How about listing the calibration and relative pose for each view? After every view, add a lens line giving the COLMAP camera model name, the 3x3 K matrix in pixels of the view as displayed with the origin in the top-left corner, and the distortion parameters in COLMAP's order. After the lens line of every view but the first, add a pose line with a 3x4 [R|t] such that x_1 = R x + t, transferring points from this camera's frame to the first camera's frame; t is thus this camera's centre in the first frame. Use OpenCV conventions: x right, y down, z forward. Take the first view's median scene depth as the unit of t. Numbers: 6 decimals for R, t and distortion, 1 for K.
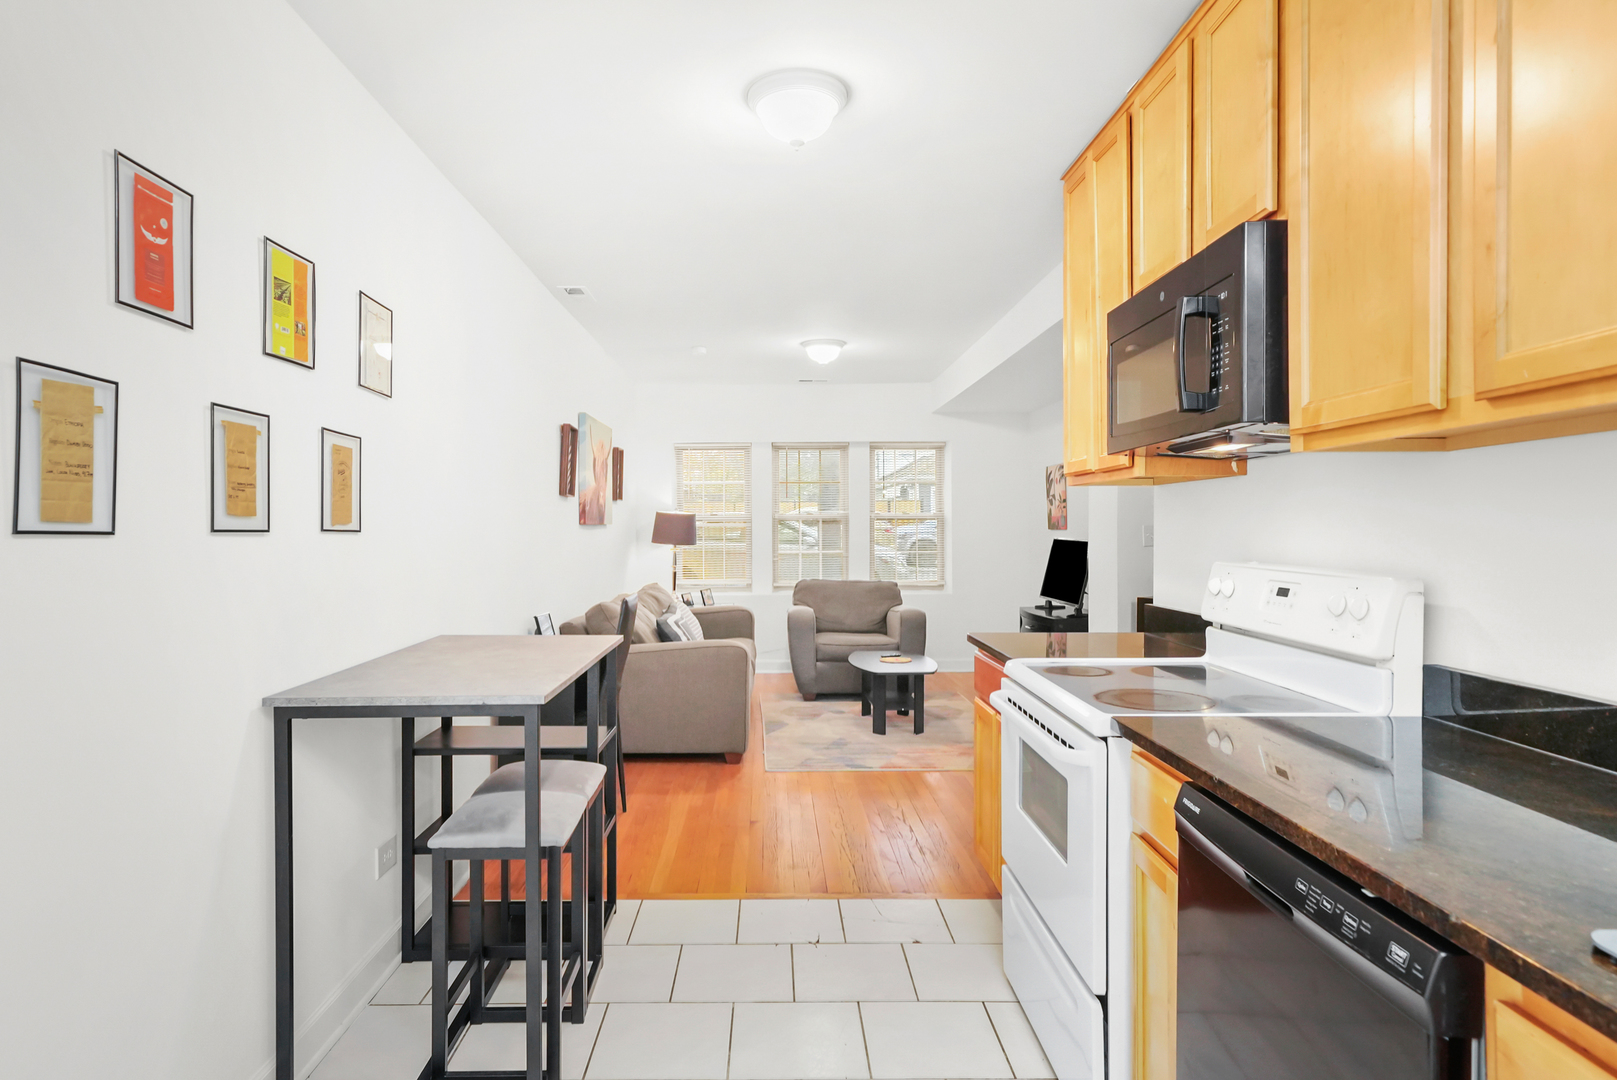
lens RADIAL K [[891.5, 0, 785.9], [0, 891.5, 534.6], [0, 0, 1]] dist [0.004216, 0.000053]
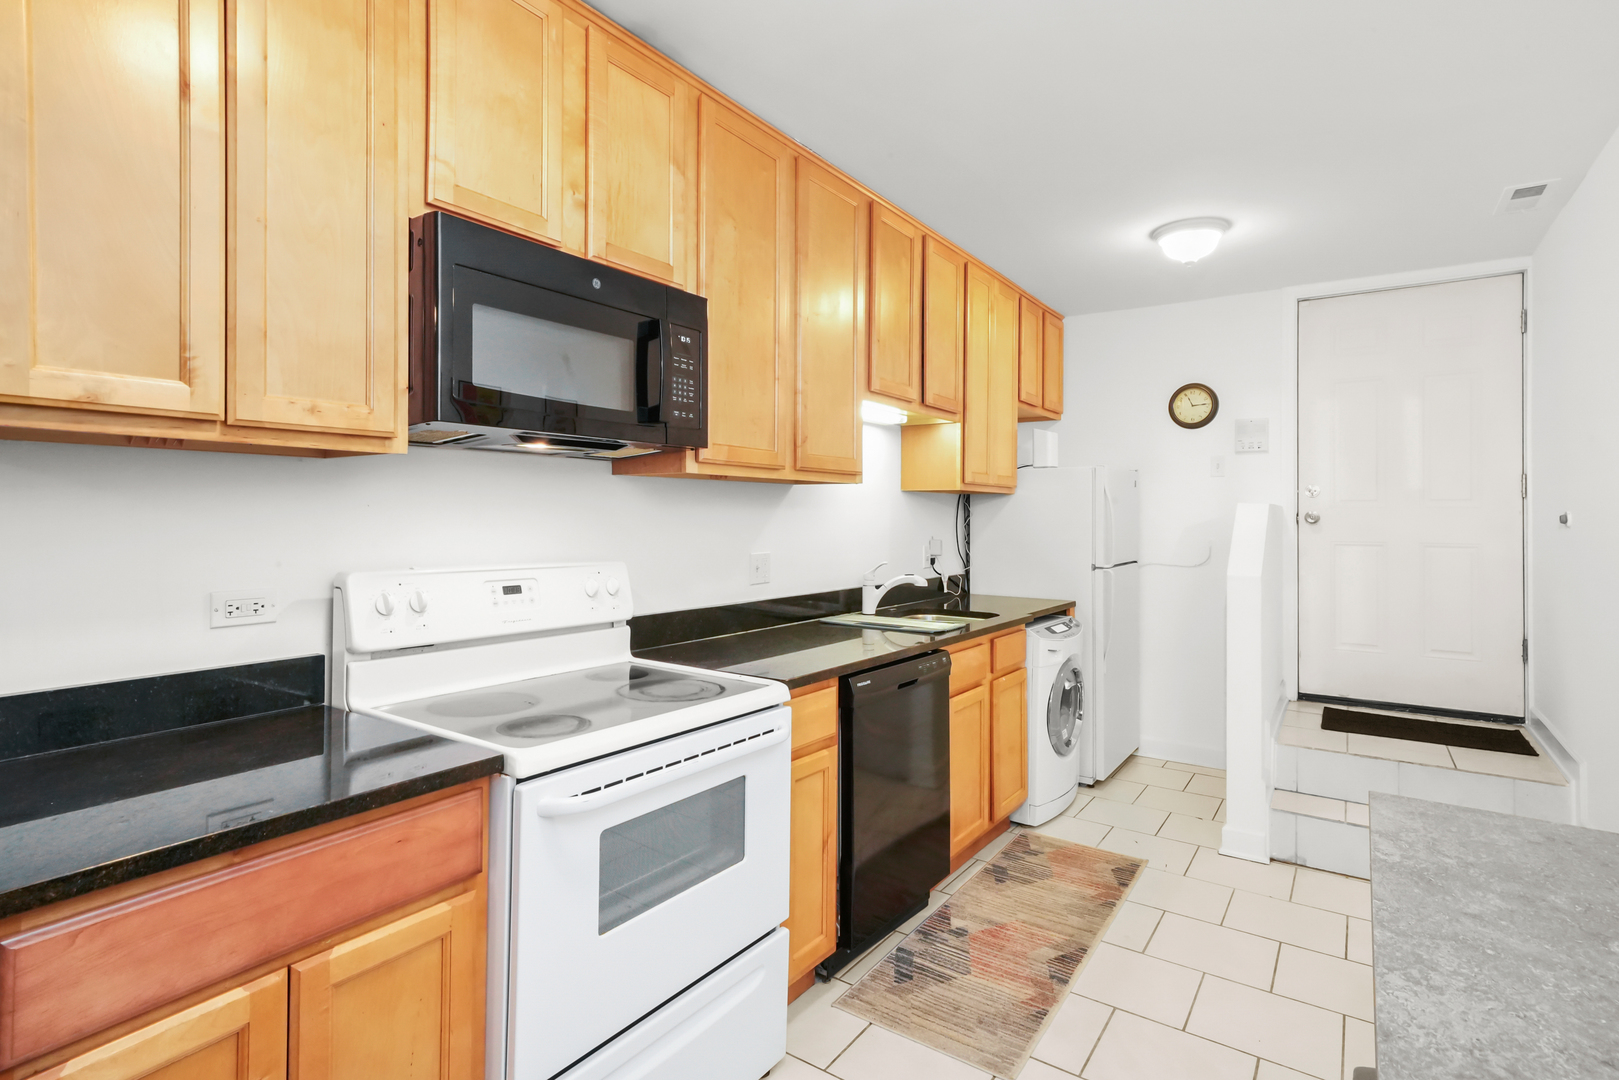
lens RADIAL K [[796.9, 0, 802.2], [0, 796.9, 512.3], [0, 0, 1]] dist [0.008137, 0.002760]
pose [[-0.810729, 0.001159, 0.585420, -0.110801], [-0.000055, 0.999998, -0.002056, -0.009976], [-0.585421, -0.001699, -0.810727, 0.690732]]
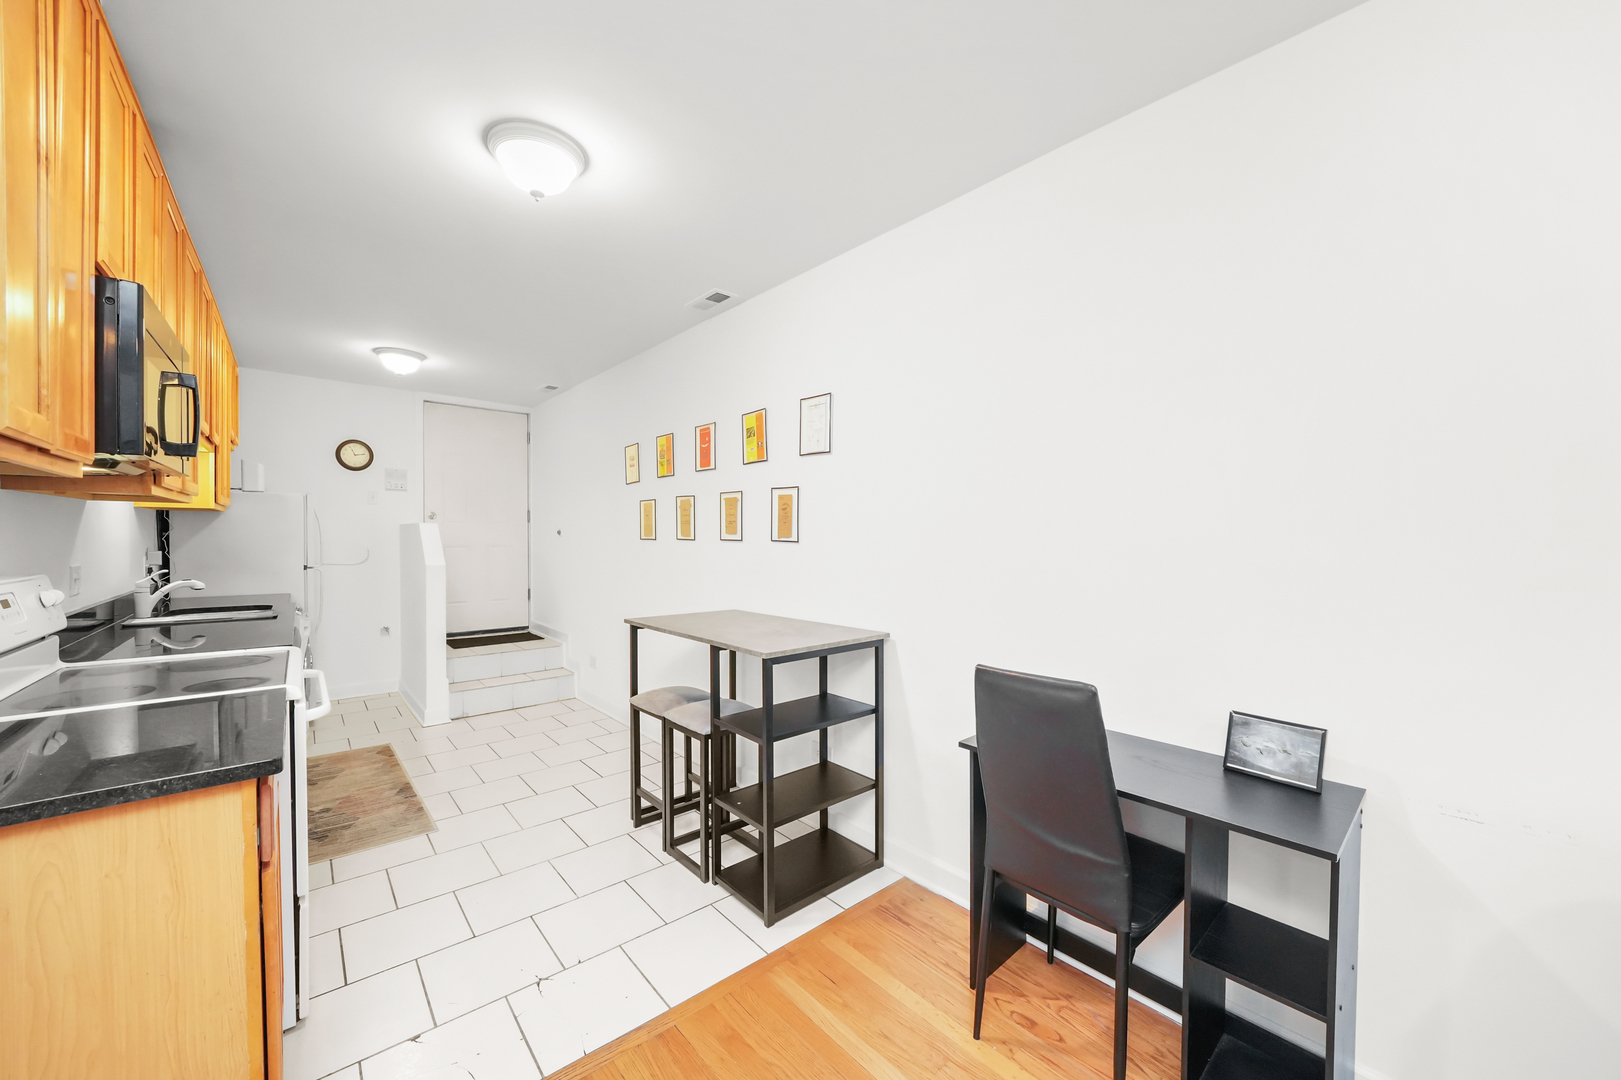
lens RADIAL K [[603.0, 0, 814.2], [0, 603.0, 545.3], [0, 0, 1]] dist [-0.024438, 0.001577]
pose [[-0.758860, 0.008894, -0.651193, 0.124274], [-0.008800, 0.999675, 0.023909, -0.012314], [0.651194, 0.023875, -0.758536, 0.948109]]
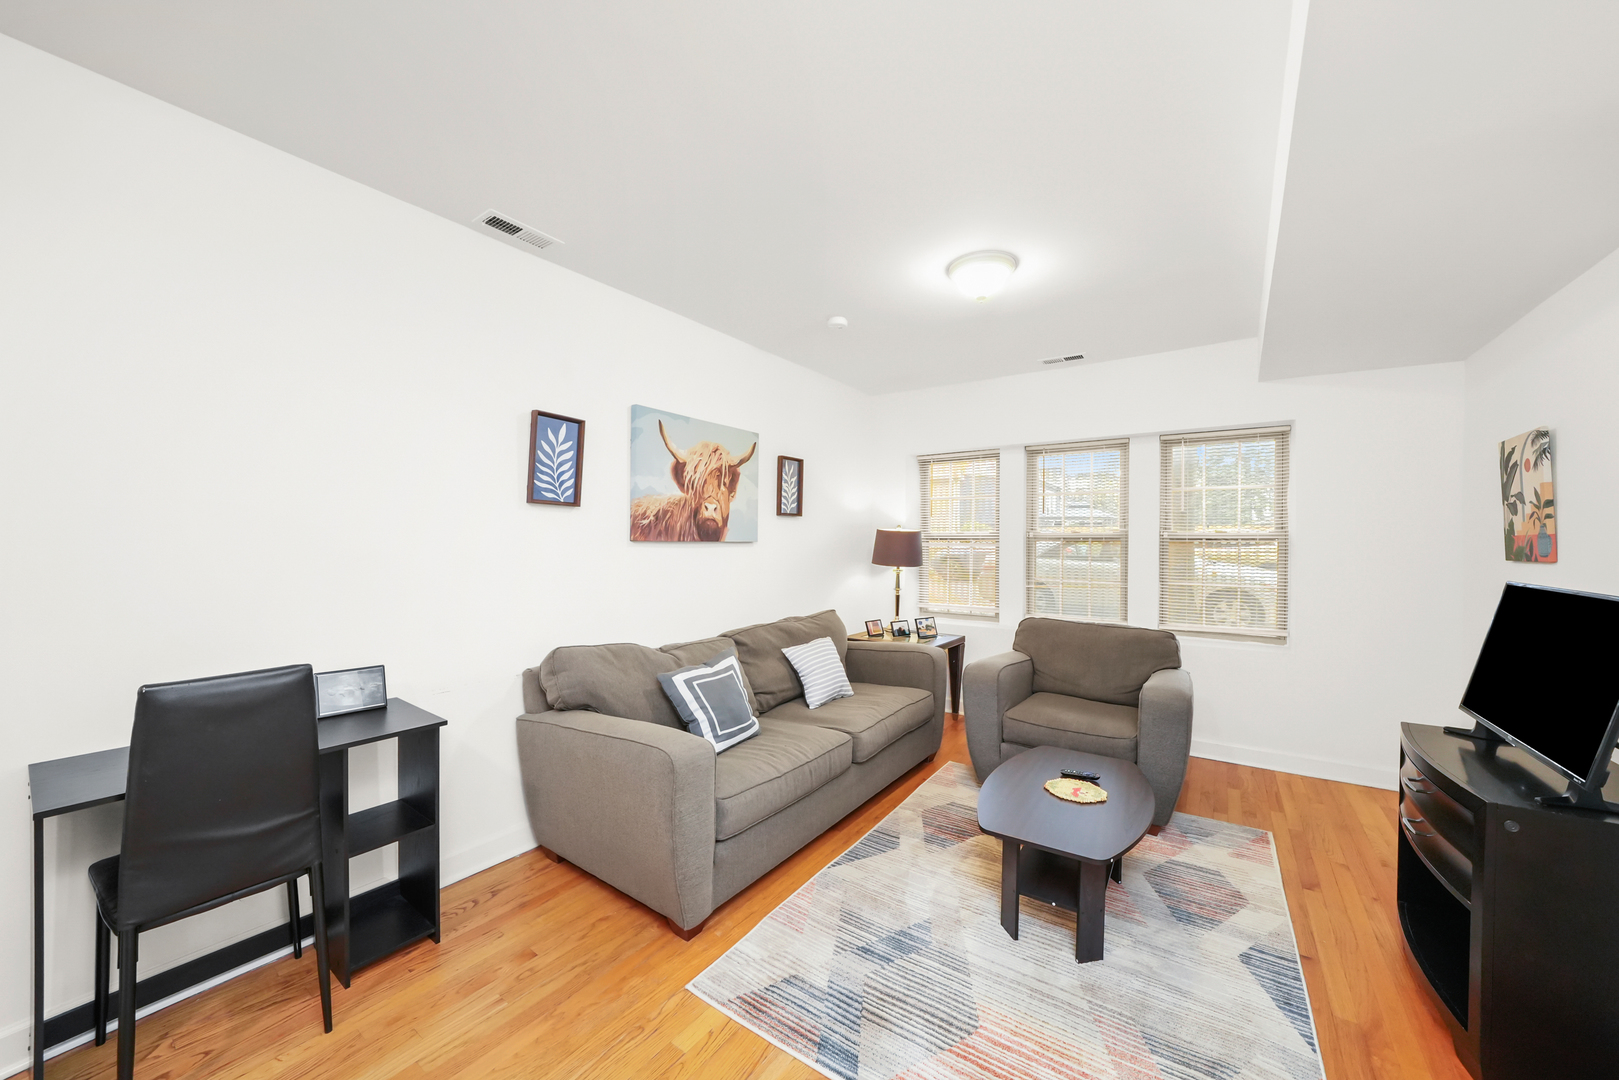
lens RADIAL K [[602.3, 0, 787.3], [0, 602.3, 547.3], [0, 0, 1]] dist [-0.024438, 0.001577]
pose [[0.805785, 0.015663, -0.592001, 0.241664], [-0.017062, 0.999849, 0.003230, -0.011833], [0.591963, 0.007498, 0.805931, 0.731023]]
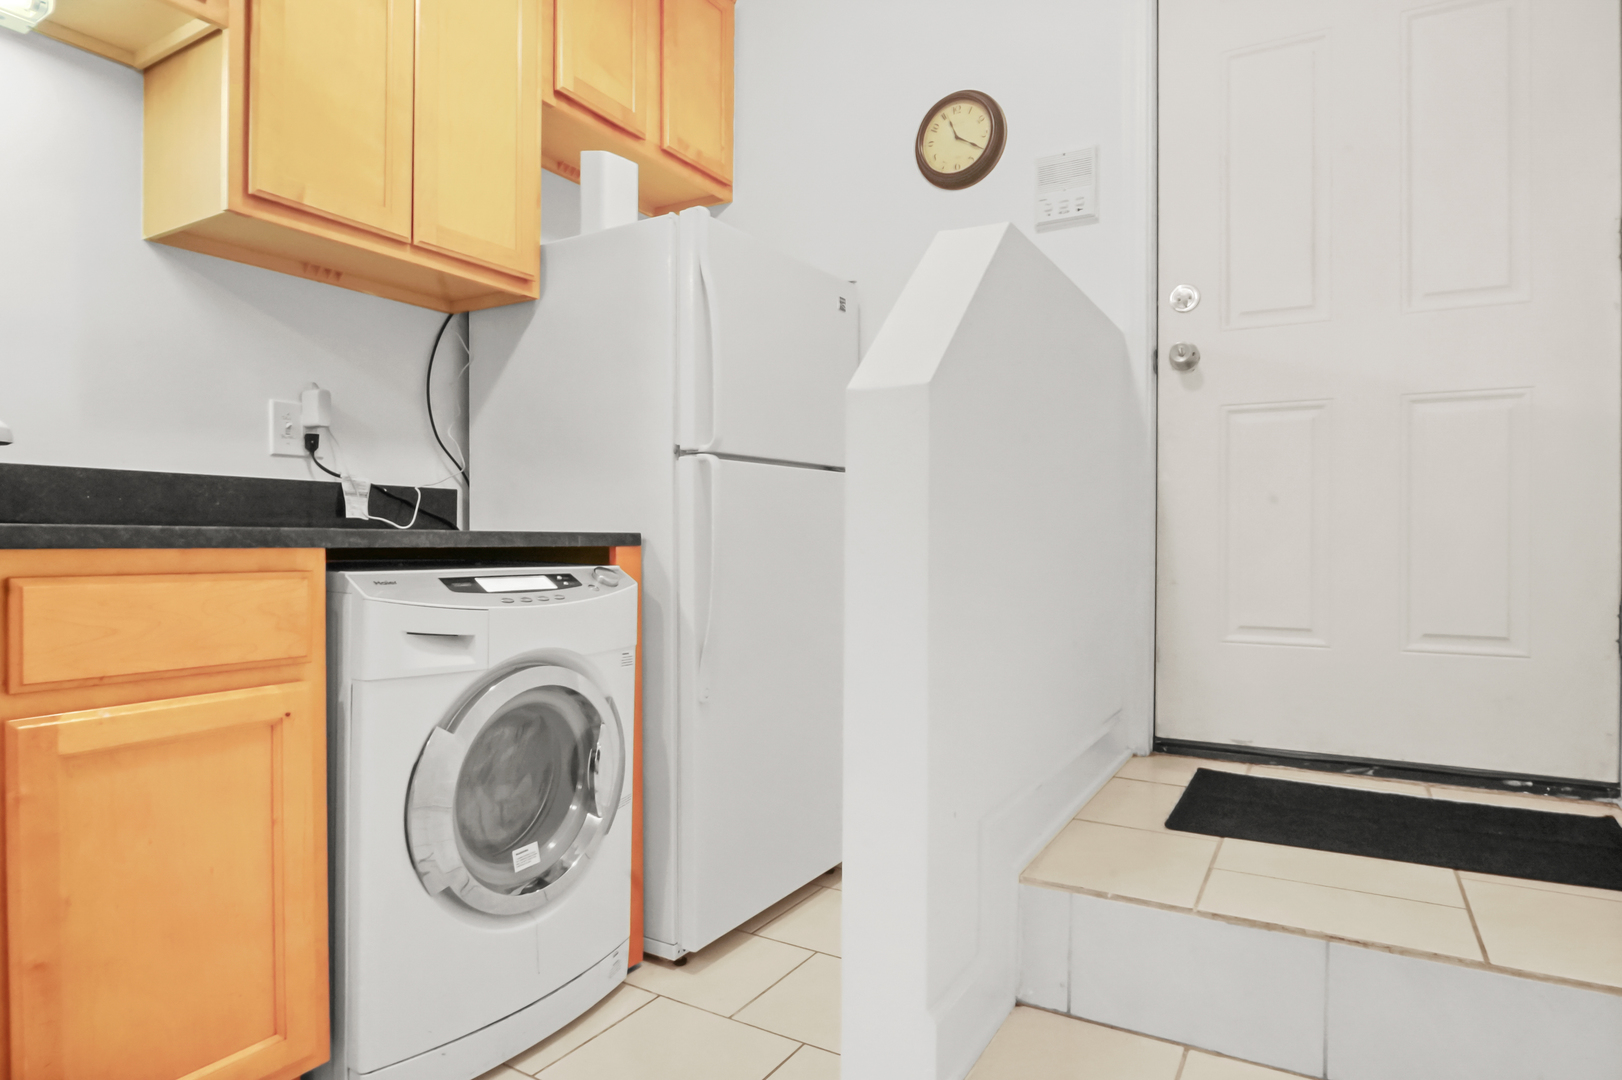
lens RADIAL K [[955.0, 0, 793.0], [0, 955.0, 539.6], [0, 0, 1]] dist [-0.030440, 0.012177]
pose [[-0.852276, -0.002019, 0.523089, -0.132283], [0.001557, 0.999978, 0.006396, 0.080000], [-0.523091, 0.006265, -0.852254, 0.180405]]
